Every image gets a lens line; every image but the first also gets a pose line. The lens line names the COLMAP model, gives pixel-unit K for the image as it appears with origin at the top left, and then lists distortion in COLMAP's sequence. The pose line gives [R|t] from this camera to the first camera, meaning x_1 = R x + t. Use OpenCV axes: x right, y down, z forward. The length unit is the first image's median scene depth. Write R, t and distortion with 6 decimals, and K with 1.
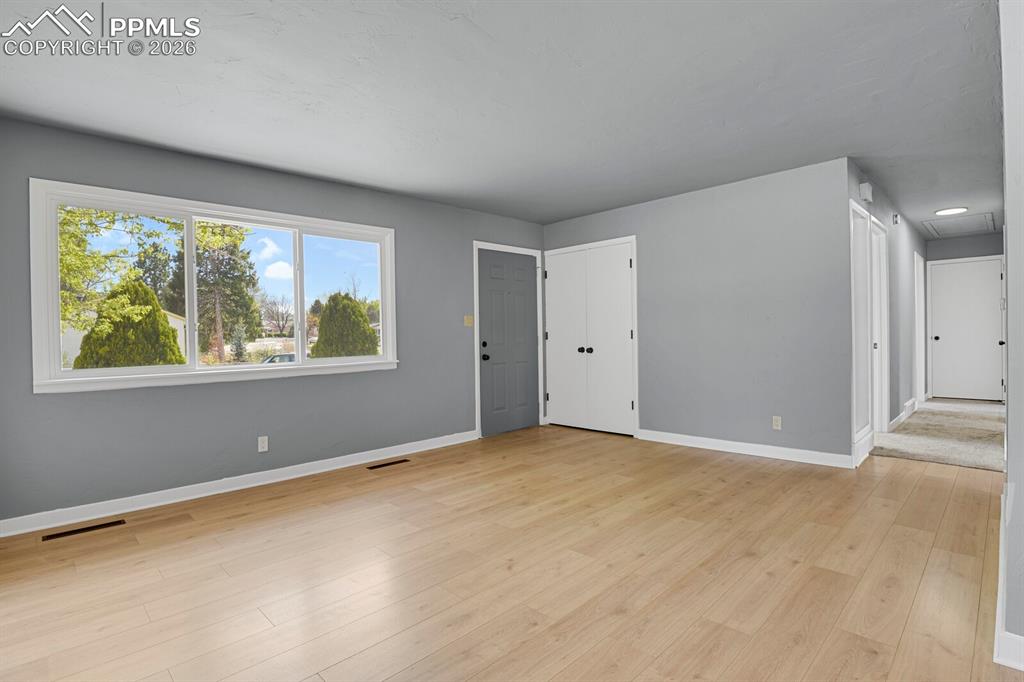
lens RADIAL K [[499.4, 0, 518.0], [0, 499.4, 342.3], [0, 0, 1]] dist [-0.026576, -0.001945]
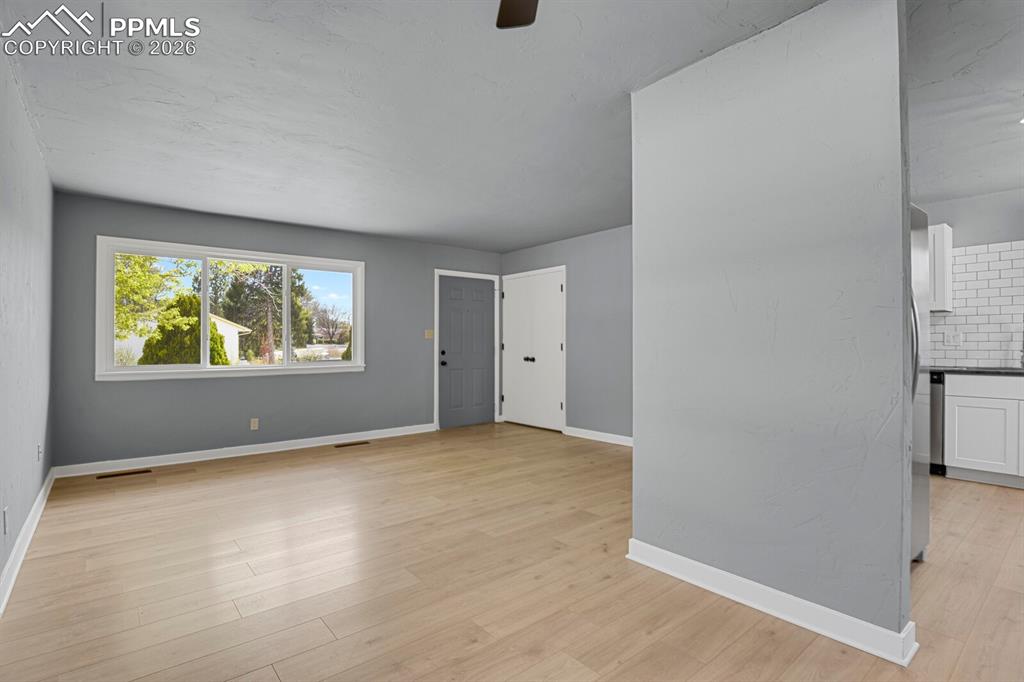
lens RADIAL K [[497.0, 0, 518.2], [0, 497.0, 341.0], [0, 0, 1]] dist [-0.029575, -0.000710]
pose [[0.996140, 0.014249, -0.086619, 0.259420], [-0.016149, 0.999643, -0.021276, -0.003685], [0.086285, 0.022592, 0.996014, -0.231604]]
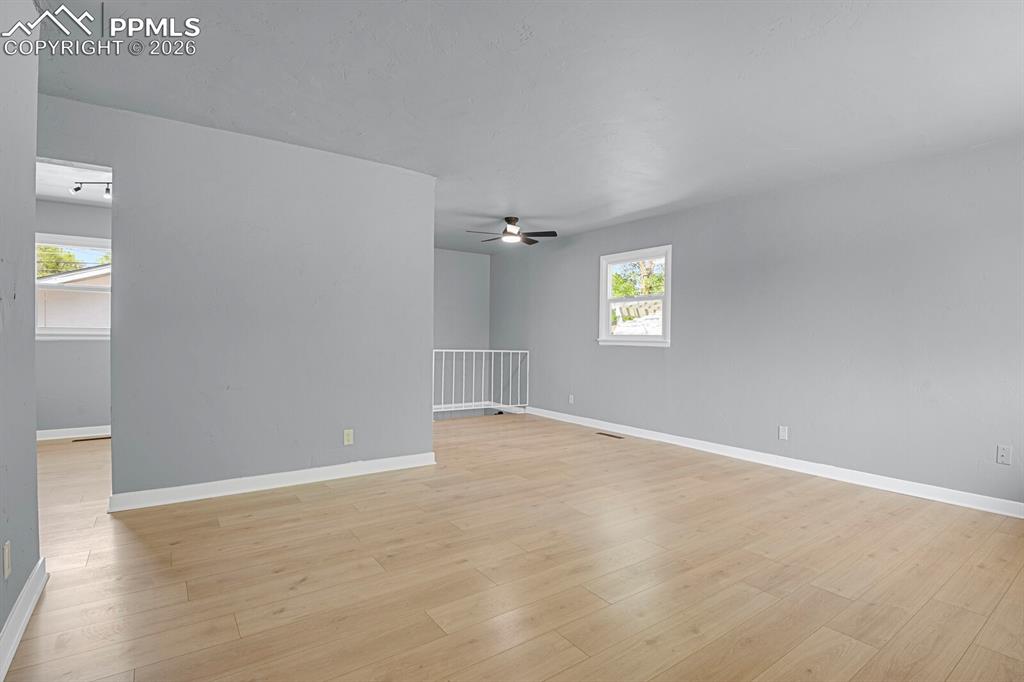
lens RADIAL K [[499.4, 0, 518.0], [0, 499.4, 342.3], [0, 0, 1]] dist [-0.026576, -0.001945]
pose [[-0.988207, 0.003208, 0.153087, 0.046726], [0.007079, 0.999669, 0.024753, -0.019227], [-0.152957, 0.025545, -0.987903, 1.211013]]
